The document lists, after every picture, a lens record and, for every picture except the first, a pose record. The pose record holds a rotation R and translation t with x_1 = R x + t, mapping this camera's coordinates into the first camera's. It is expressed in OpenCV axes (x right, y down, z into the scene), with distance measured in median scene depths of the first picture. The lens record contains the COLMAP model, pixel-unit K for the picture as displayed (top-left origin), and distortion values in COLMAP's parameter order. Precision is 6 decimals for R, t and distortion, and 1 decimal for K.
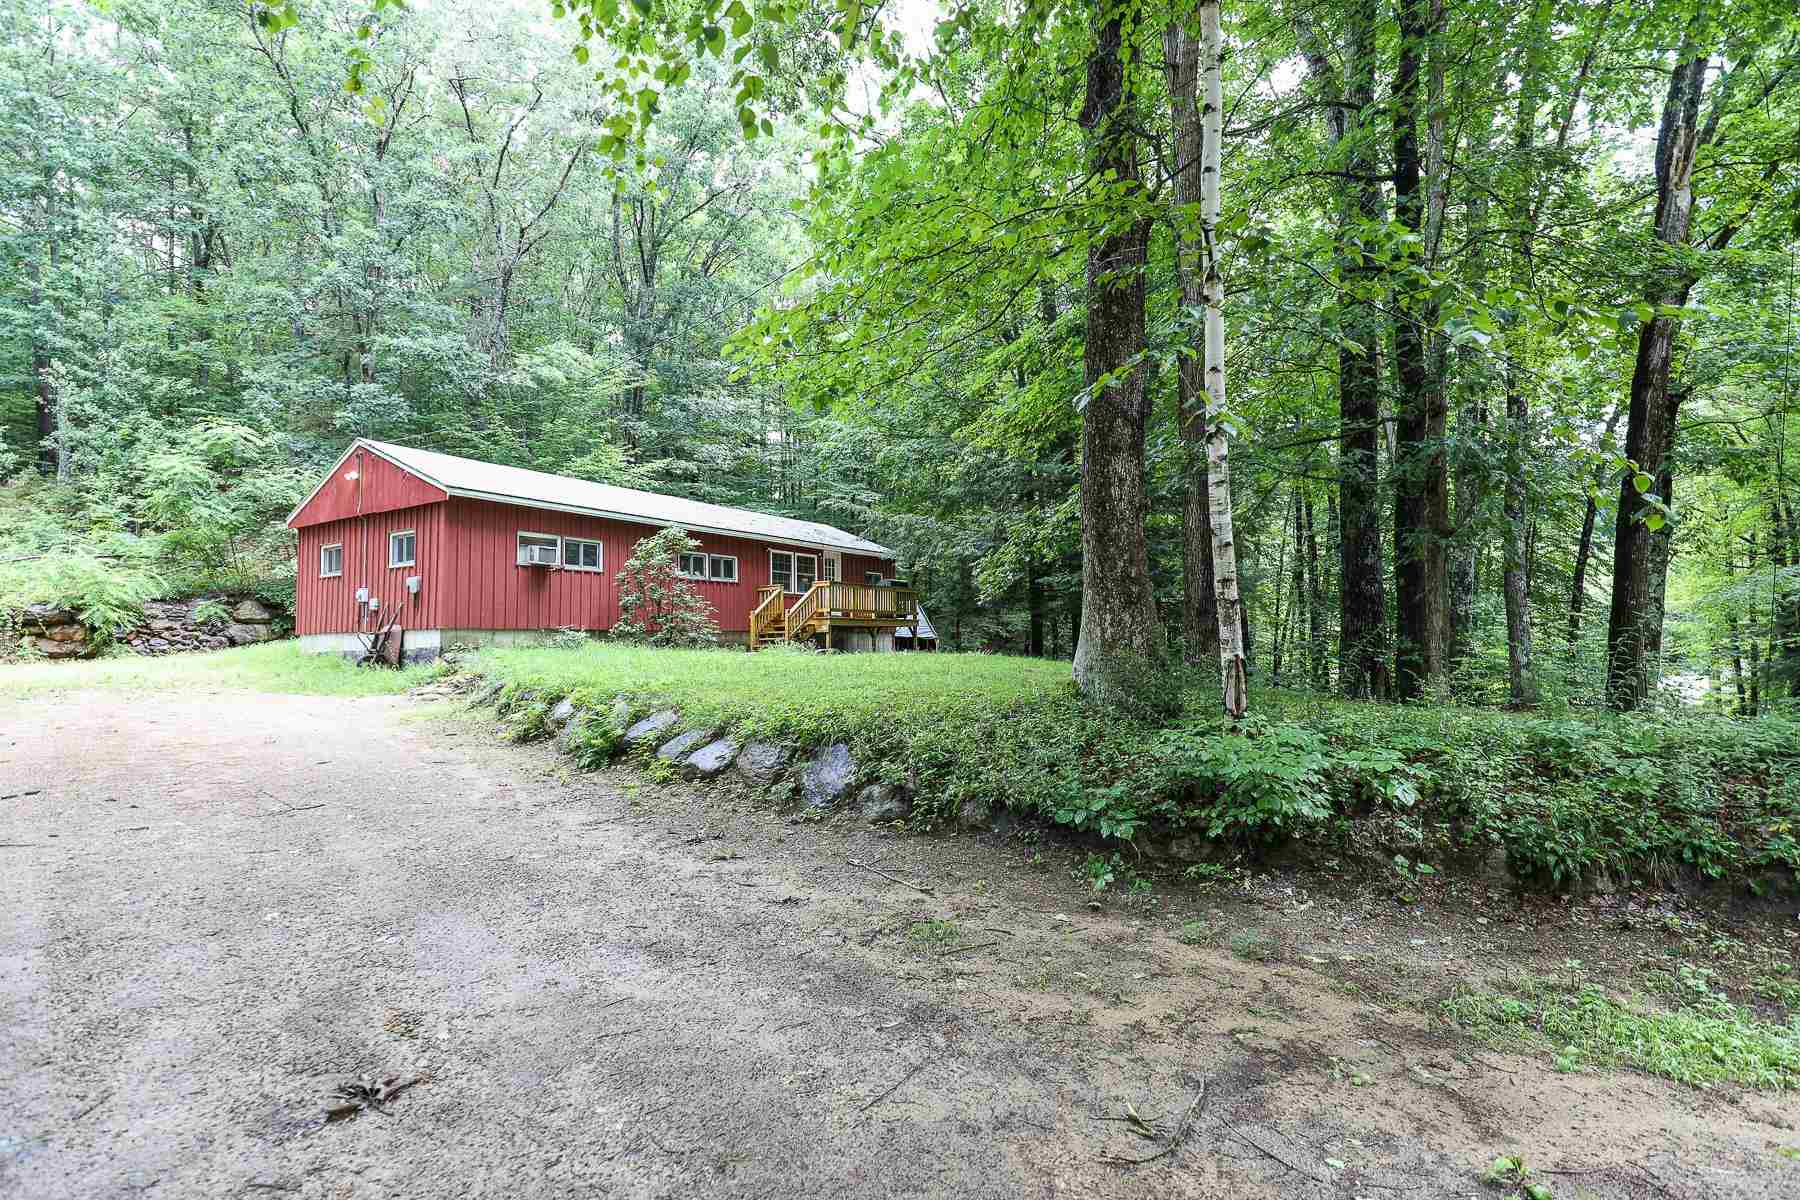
lens RADIAL K [[823.8, 0, 909.8], [0, 823.8, 611.2], [0, 0, 1]] dist [-0.039759, 0.009997]
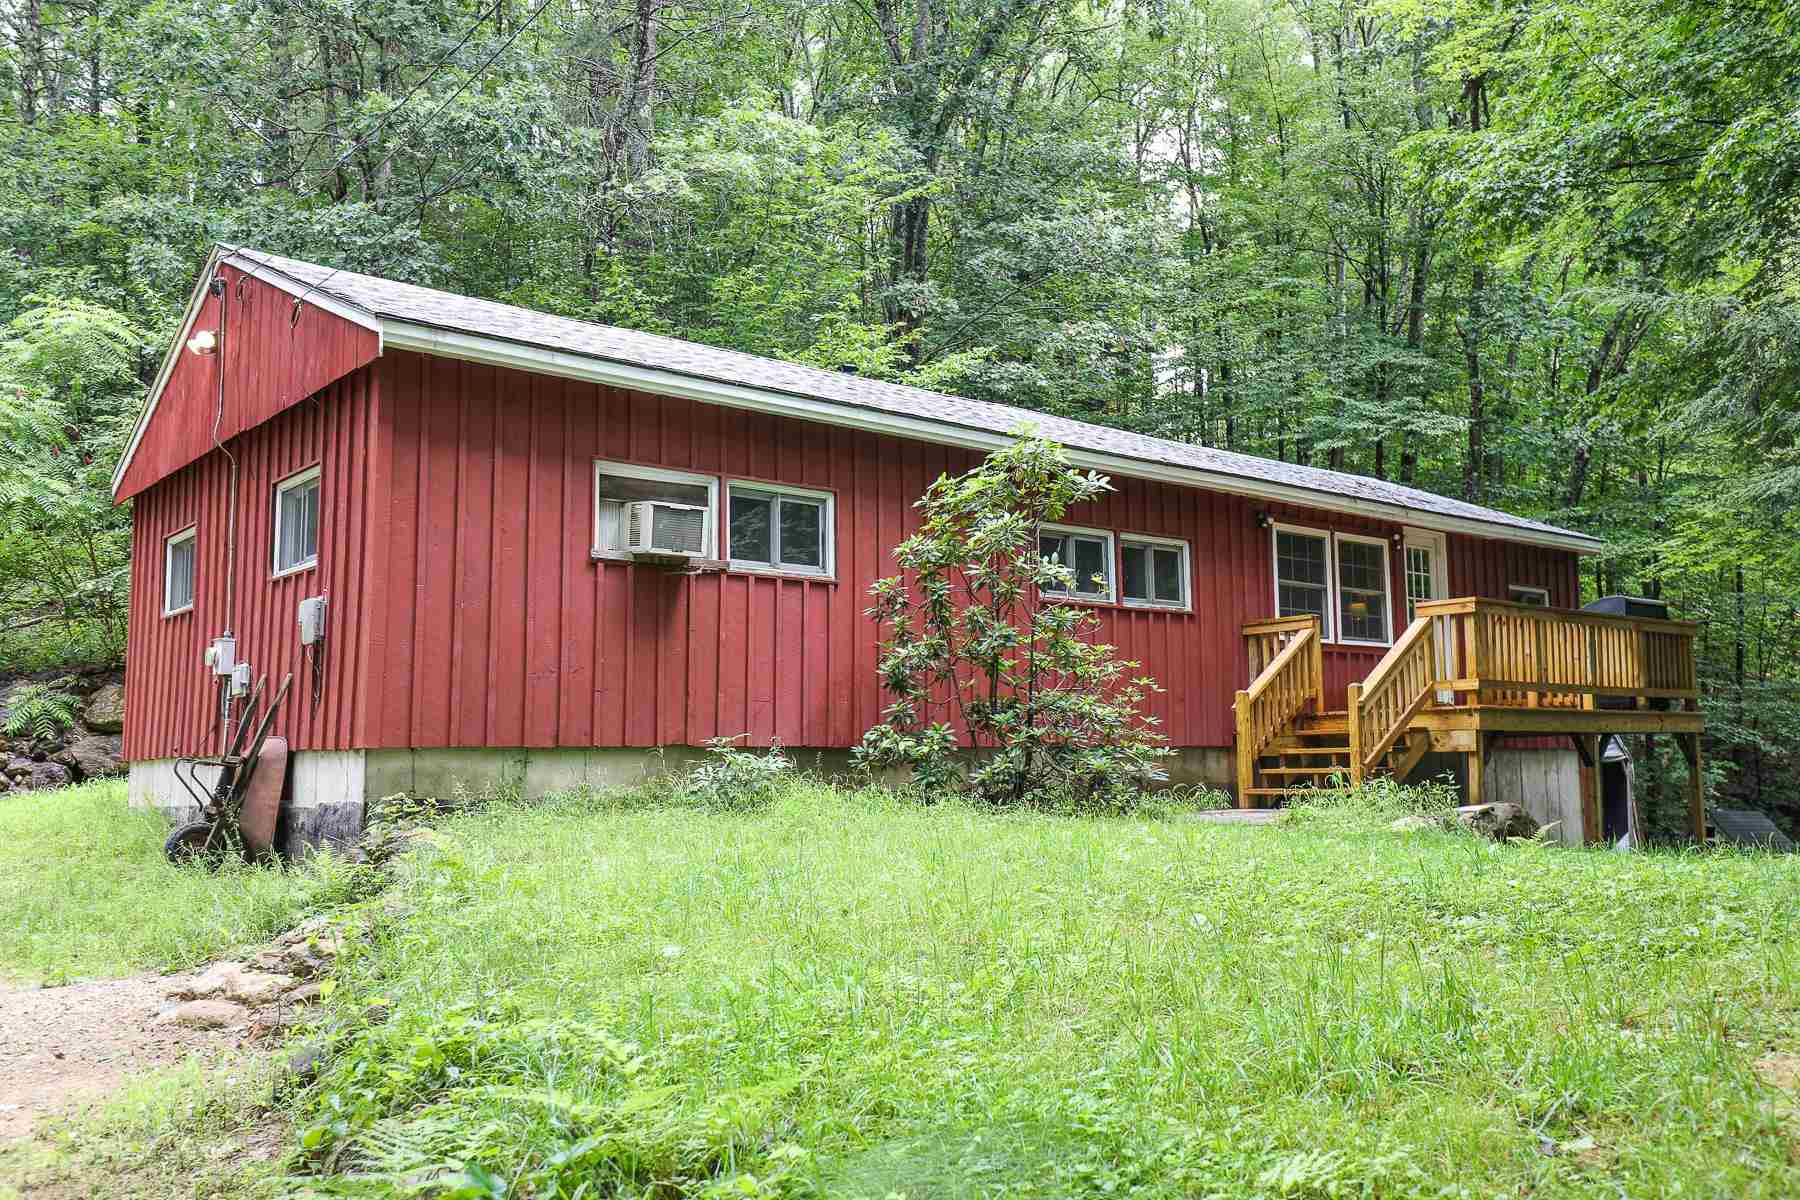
lens RADIAL K [[1486.3, 0, 902.5], [0, 1486.3, 596.8], [0, 0, 1]] dist [0.045265, -0.000201]
pose [[0.946445, -0.032823, -0.321192, -0.145282], [0.010304, 0.997383, -0.071563, 0.004797], [0.322701, 0.064421, 0.944306, 0.414848]]
